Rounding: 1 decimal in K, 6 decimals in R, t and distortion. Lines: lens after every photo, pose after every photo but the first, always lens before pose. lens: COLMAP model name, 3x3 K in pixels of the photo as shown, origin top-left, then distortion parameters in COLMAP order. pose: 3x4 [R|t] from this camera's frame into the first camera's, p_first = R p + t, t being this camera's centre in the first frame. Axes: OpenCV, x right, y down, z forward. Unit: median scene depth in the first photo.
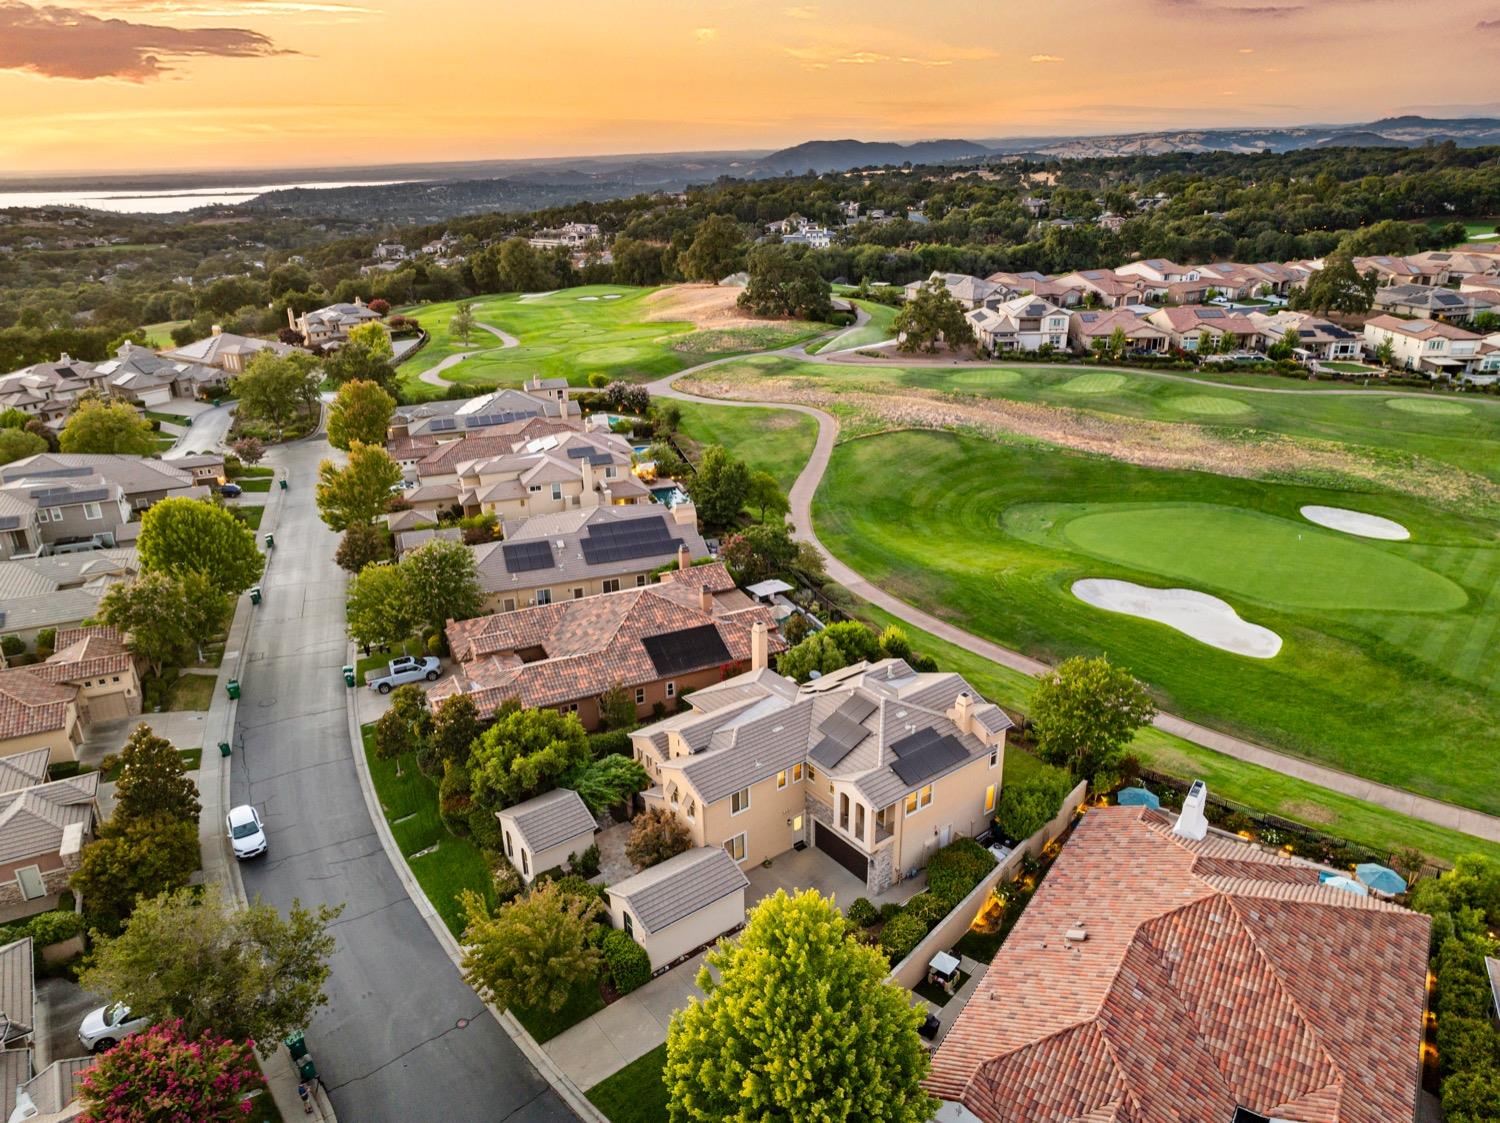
lens RADIAL K [[1053.1, 0, 750.0], [0, 1053.1, 561.5], [0, 0, 1]] dist [-0.004312, 0.004519]
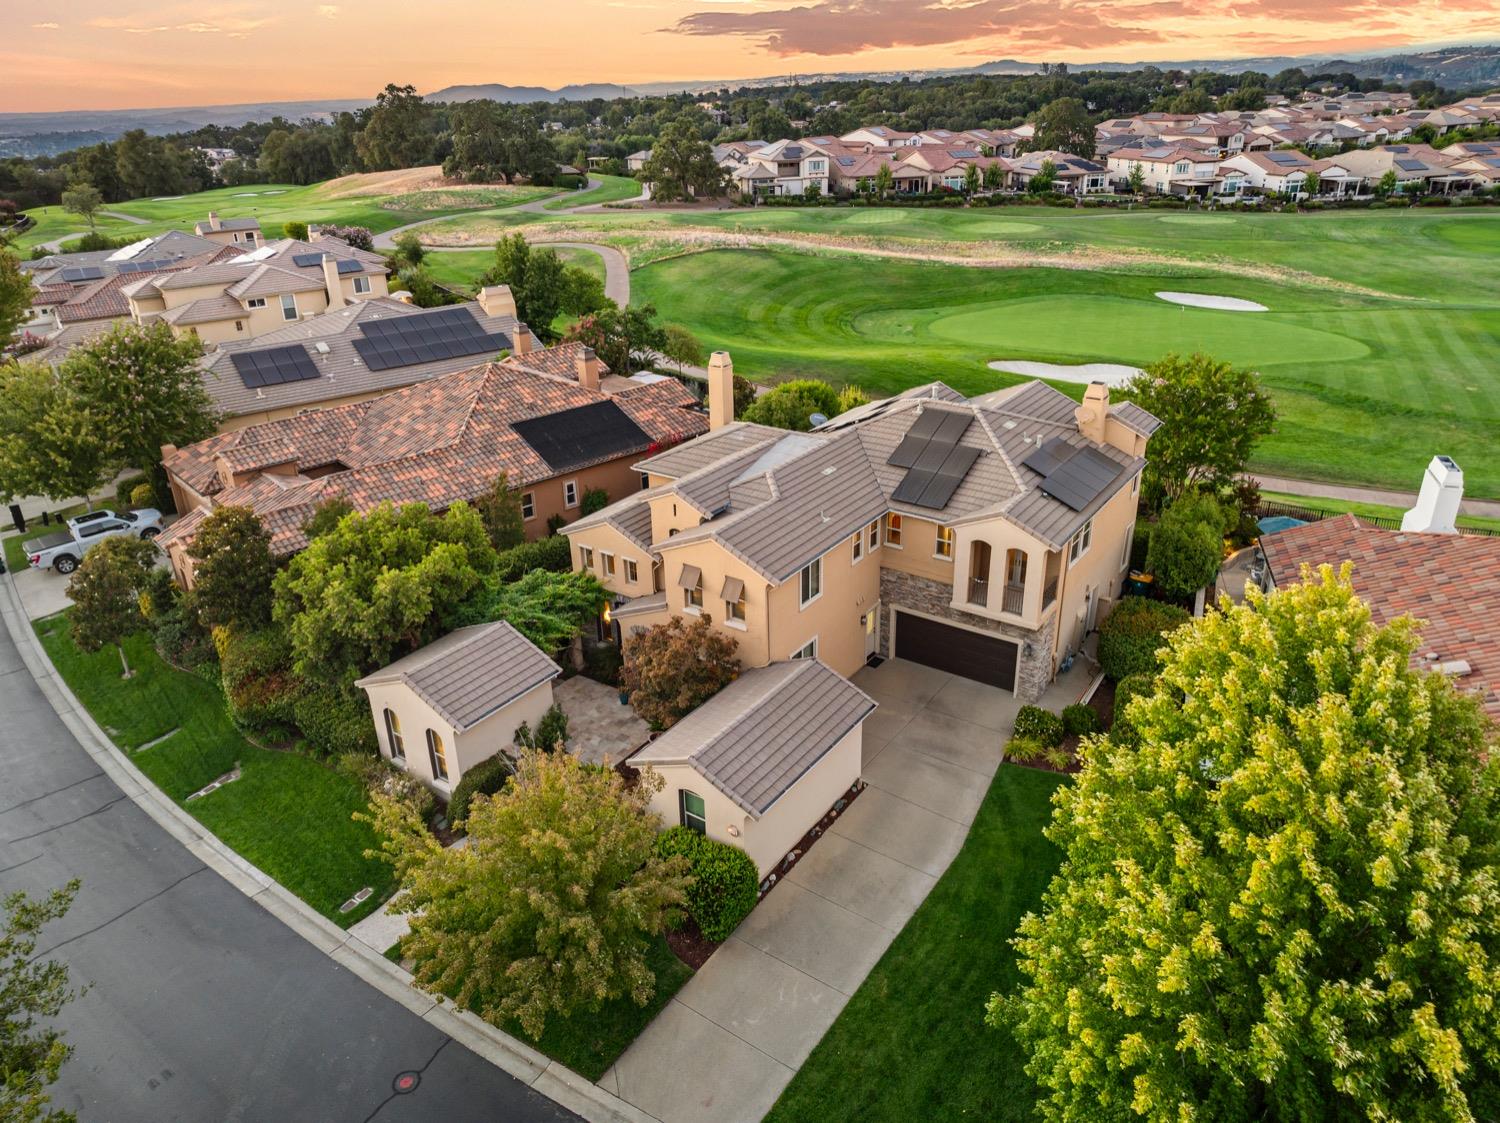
lens RADIAL K [[1053.1, 0, 750.0], [0, 1053.1, 561.5], [0, 0, 1]] dist [-0.004312, 0.004519]
pose [[0.953196, -0.131576, 0.272222, -0.143581], [0.119772, 0.991010, 0.059608, 0.130306], [-0.277618, -0.024214, 0.960386, 0.333101]]
